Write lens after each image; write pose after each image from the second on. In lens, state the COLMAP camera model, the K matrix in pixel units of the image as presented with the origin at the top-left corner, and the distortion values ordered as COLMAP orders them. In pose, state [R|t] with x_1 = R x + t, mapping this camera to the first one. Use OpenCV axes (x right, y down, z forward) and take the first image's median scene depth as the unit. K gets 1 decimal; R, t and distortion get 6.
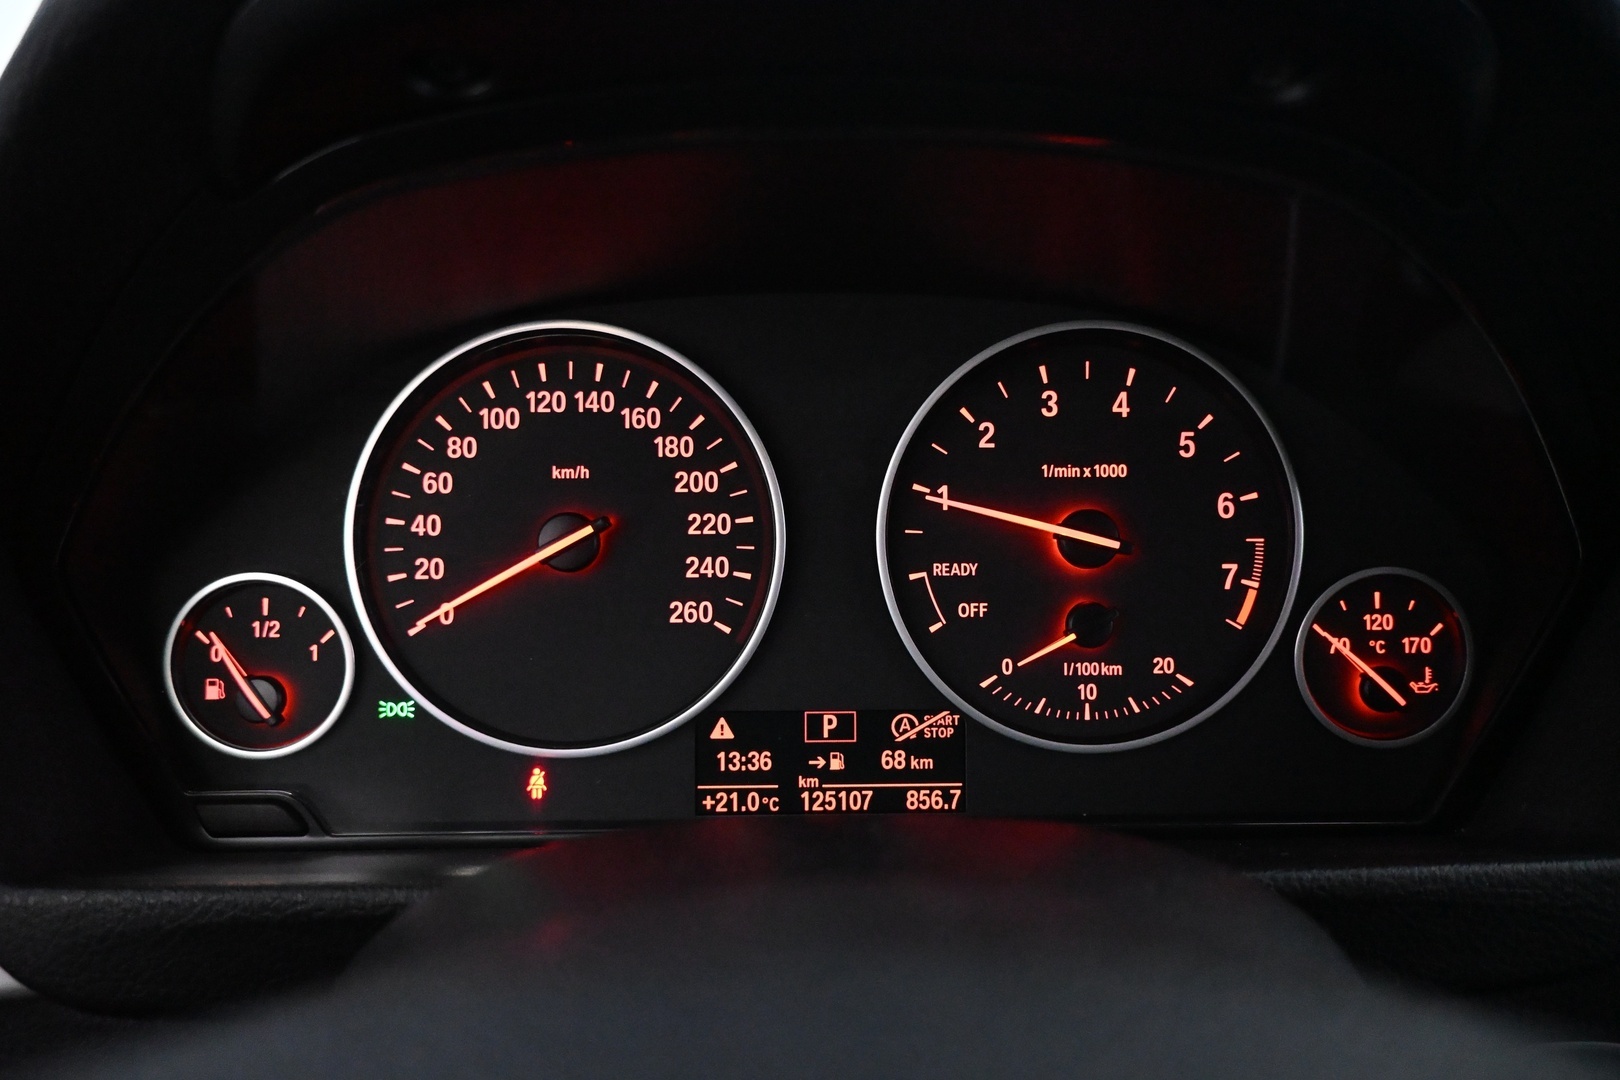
lens RADIAL K [[1091.0, 0, 810.0], [0, 1091.0, 540.0], [0, 0, 1]] dist [0.002878, 0.002819]
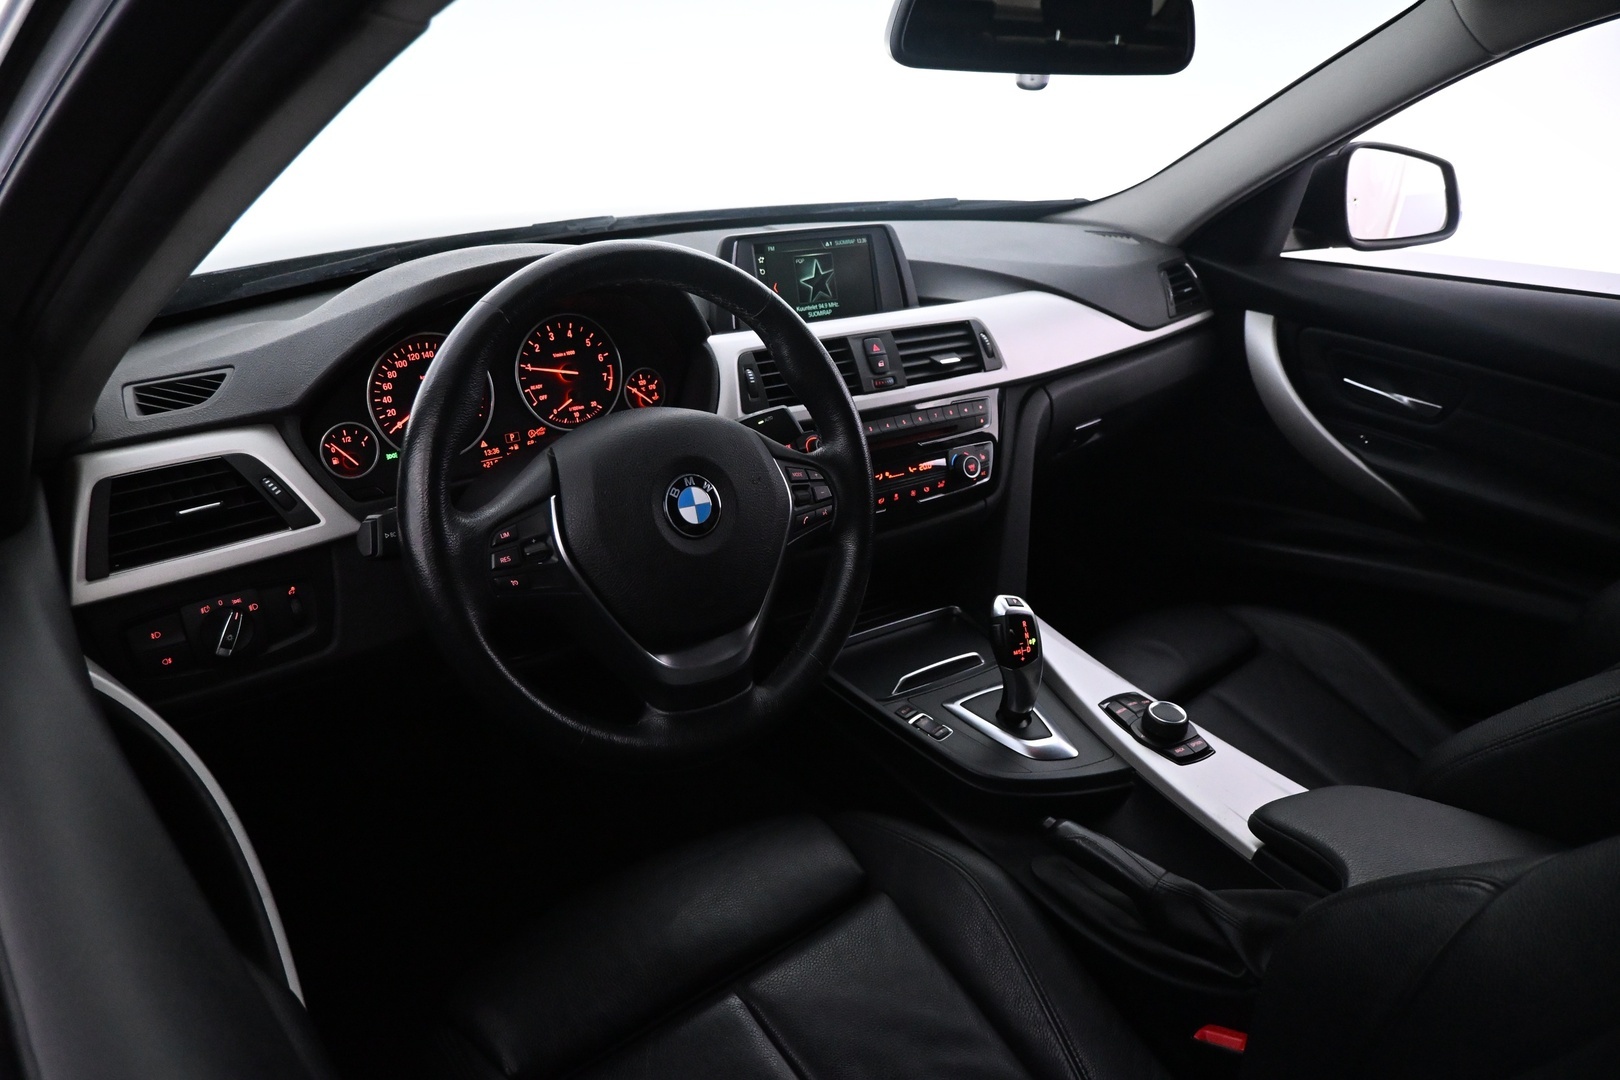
lens RADIAL K [[1091.0, 0, 810.0], [0, 1091.0, 540.0], [0, 0, 1]] dist [0.002878, 0.002819]
pose [[0.777386, -0.245129, 0.579295, -1.355715], [0.147023, 0.966242, 0.211567, -0.112519], [-0.611601, -0.079300, 0.787182, -2.382487]]
